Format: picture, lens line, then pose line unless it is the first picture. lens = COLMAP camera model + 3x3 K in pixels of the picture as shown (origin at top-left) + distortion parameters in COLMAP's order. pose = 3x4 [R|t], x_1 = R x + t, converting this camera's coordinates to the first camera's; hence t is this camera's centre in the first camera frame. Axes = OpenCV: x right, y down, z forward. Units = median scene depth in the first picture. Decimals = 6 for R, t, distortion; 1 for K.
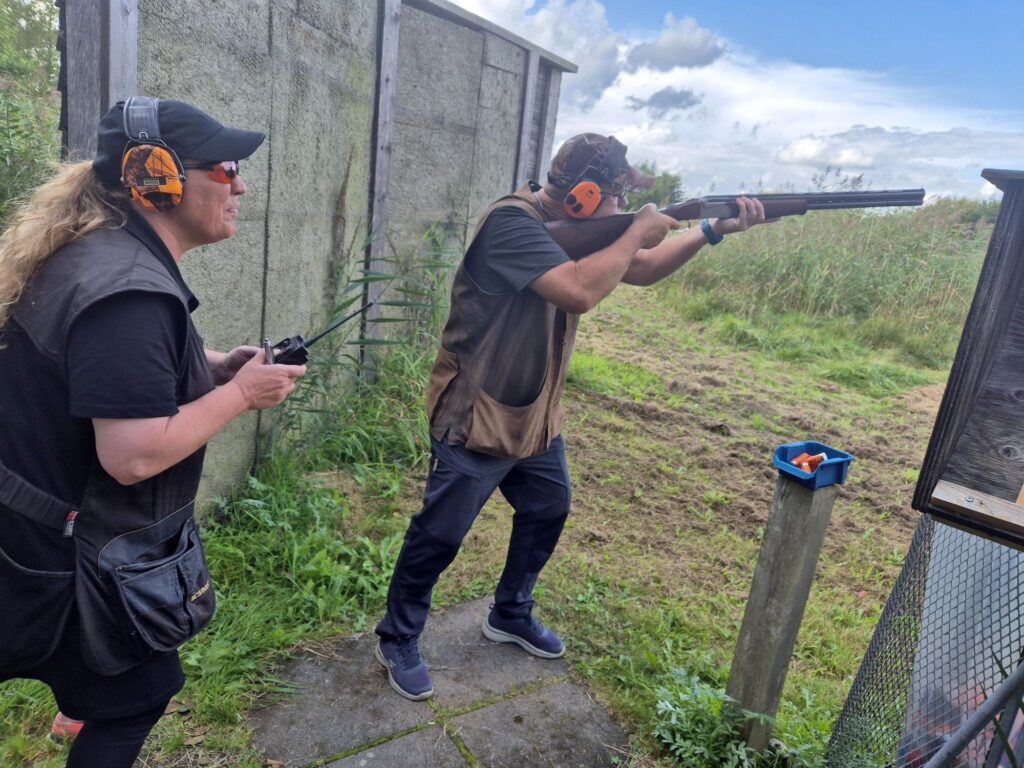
lens RADIAL K [[699.7, 0, 512.0], [0, 699.7, 384.0], [0, 0, 1]] dist [0.066335, -0.067014]
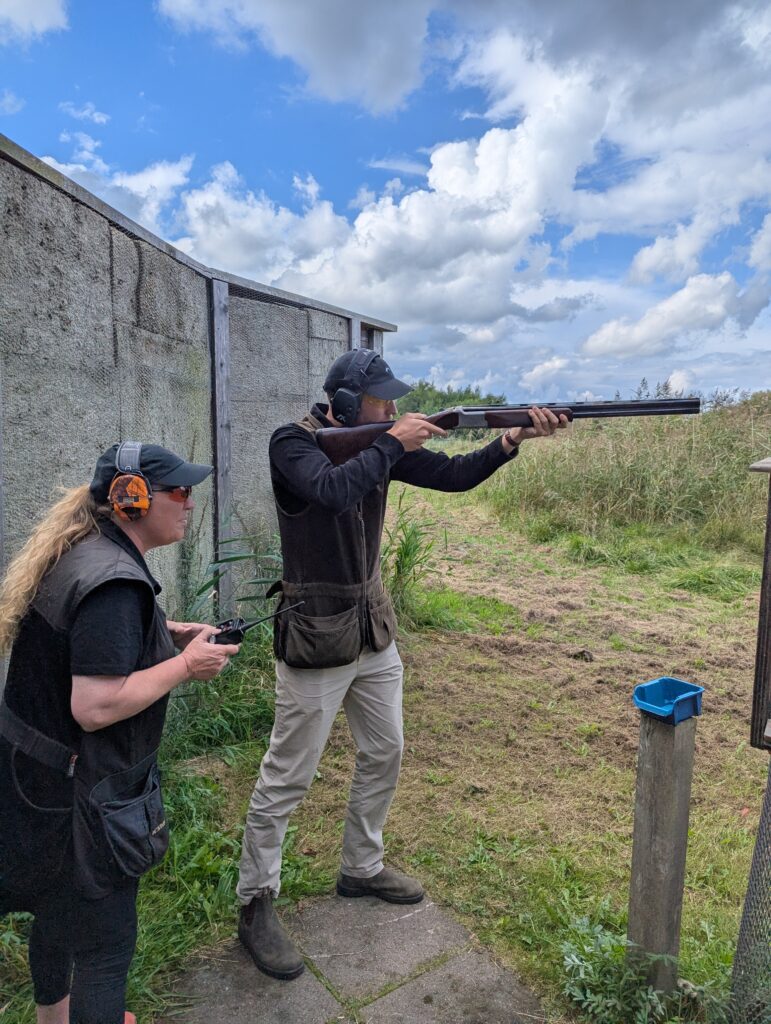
lens RADIAL K [[728.2, 0, 401.5], [0, 728.2, 515.4], [0, 0, 1]] dist [0.059655, -0.054418]
pose [[0.991133, -0.113288, 0.069430, -0.013118], [0.121994, 0.982939, -0.137651, -0.028681], [-0.052651, 0.144900, 0.988044, -0.063124]]
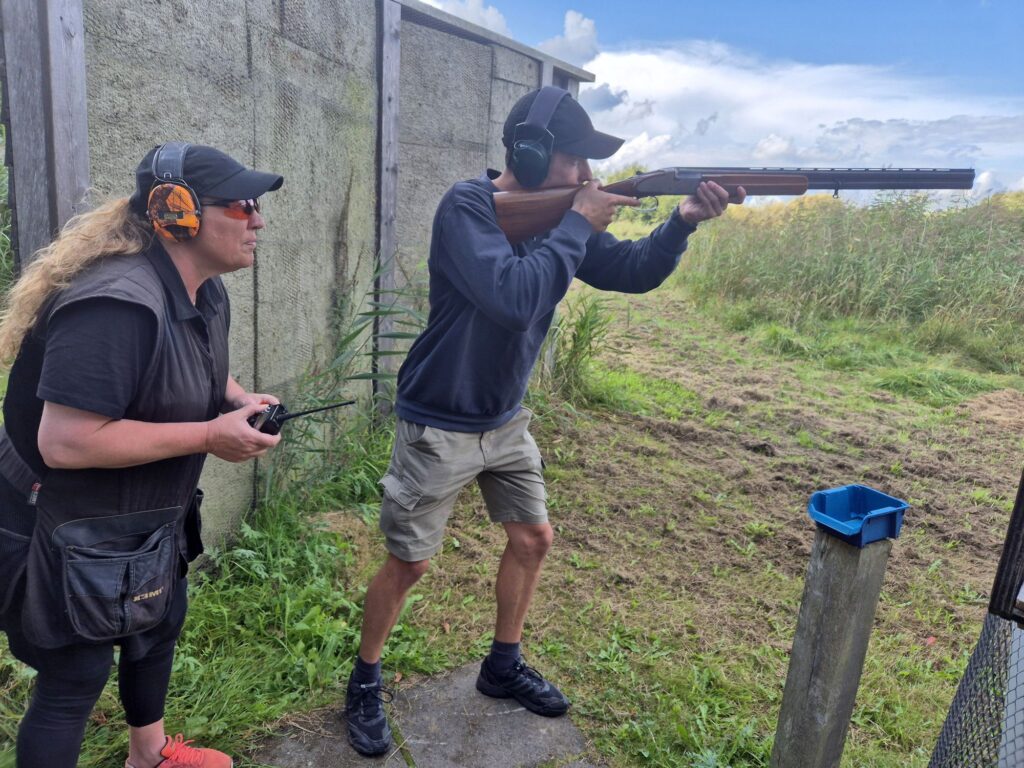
lens RADIAL K [[699.7, 0, 509.8], [0, 699.7, 379.3], [0, 0, 1]] dist [0.058613, -0.048870]
pose [[0.997180, -0.036189, -0.065738, 0.038896], [0.034256, 0.998954, -0.030298, -0.015797], [0.066765, 0.027961, 0.997377, 0.069492]]
